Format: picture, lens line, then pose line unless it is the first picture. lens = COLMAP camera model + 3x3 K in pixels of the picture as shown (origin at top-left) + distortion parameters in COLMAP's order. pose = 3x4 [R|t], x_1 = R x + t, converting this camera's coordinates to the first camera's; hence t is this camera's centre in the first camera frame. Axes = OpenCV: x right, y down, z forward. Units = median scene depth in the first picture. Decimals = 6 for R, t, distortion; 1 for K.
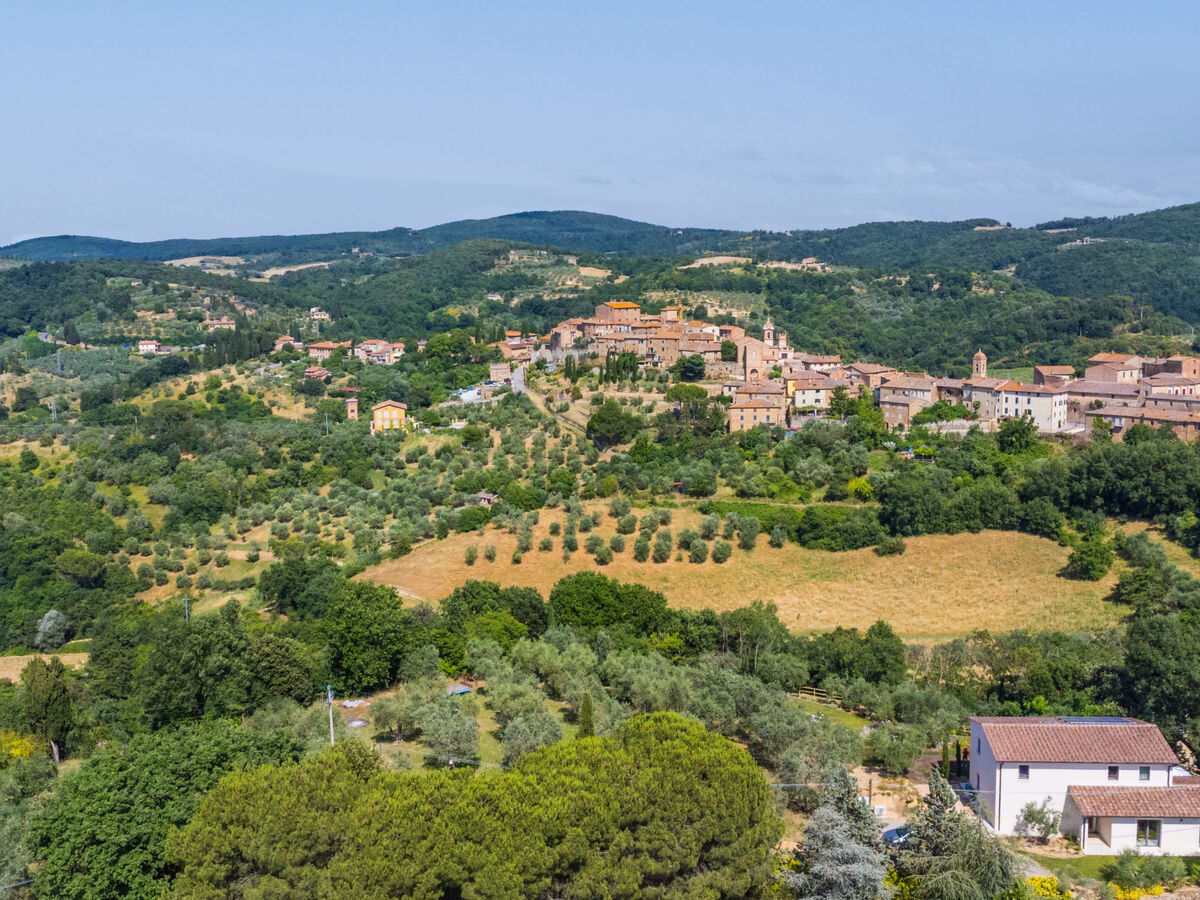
lens RADIAL K [[1165.9, 0, 604.2], [0, 1165.9, 444.2], [0, 0, 1]] dist [-0.013580, 0.097958]
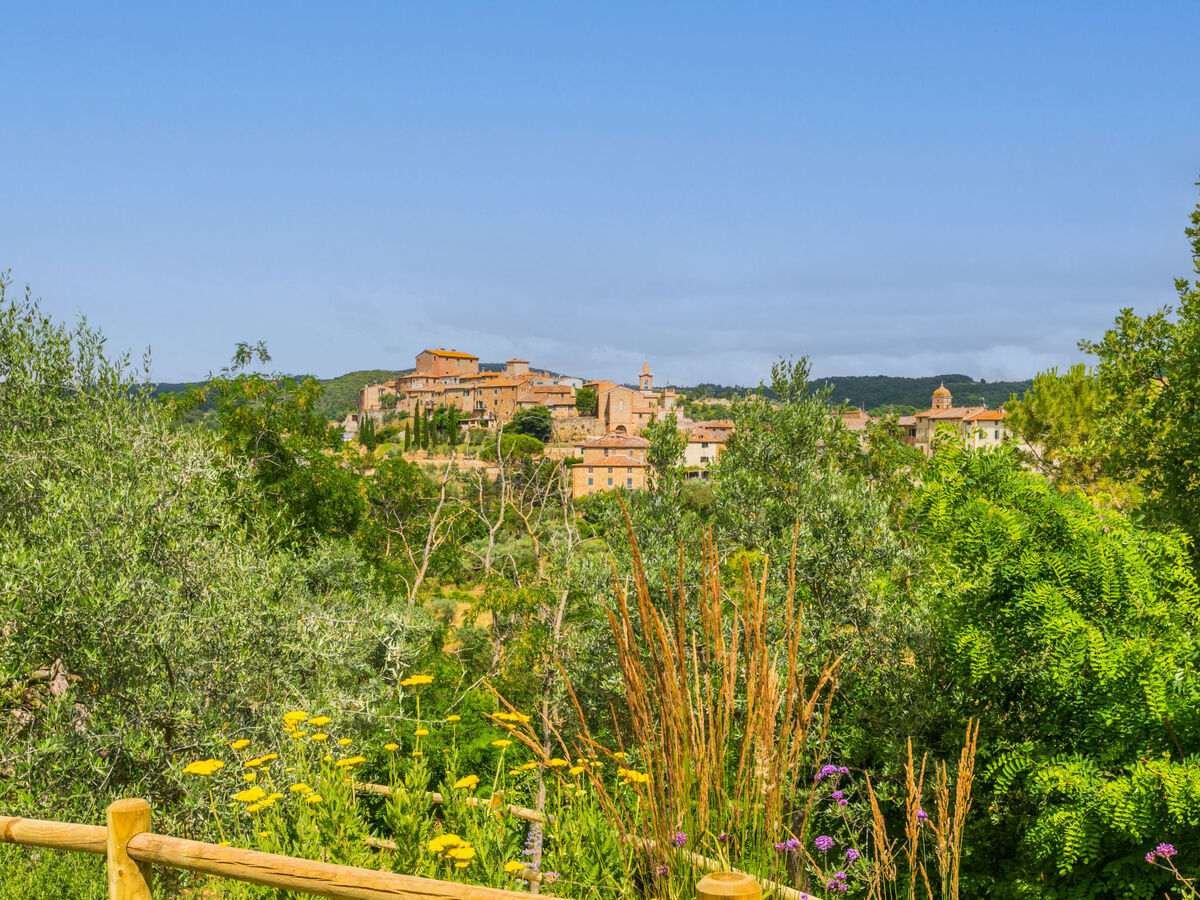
lens RADIAL K [[1292.0, 0, 601.1], [0, 1292.0, 529.3], [0, 0, 1]] dist [-0.007120, 0.000494]
pose [[0.998898, 0.016576, 0.043919, 0.091741], [-0.012906, 0.996502, -0.082566, 0.065492], [-0.045134, 0.081908, 0.995617, 0.265272]]
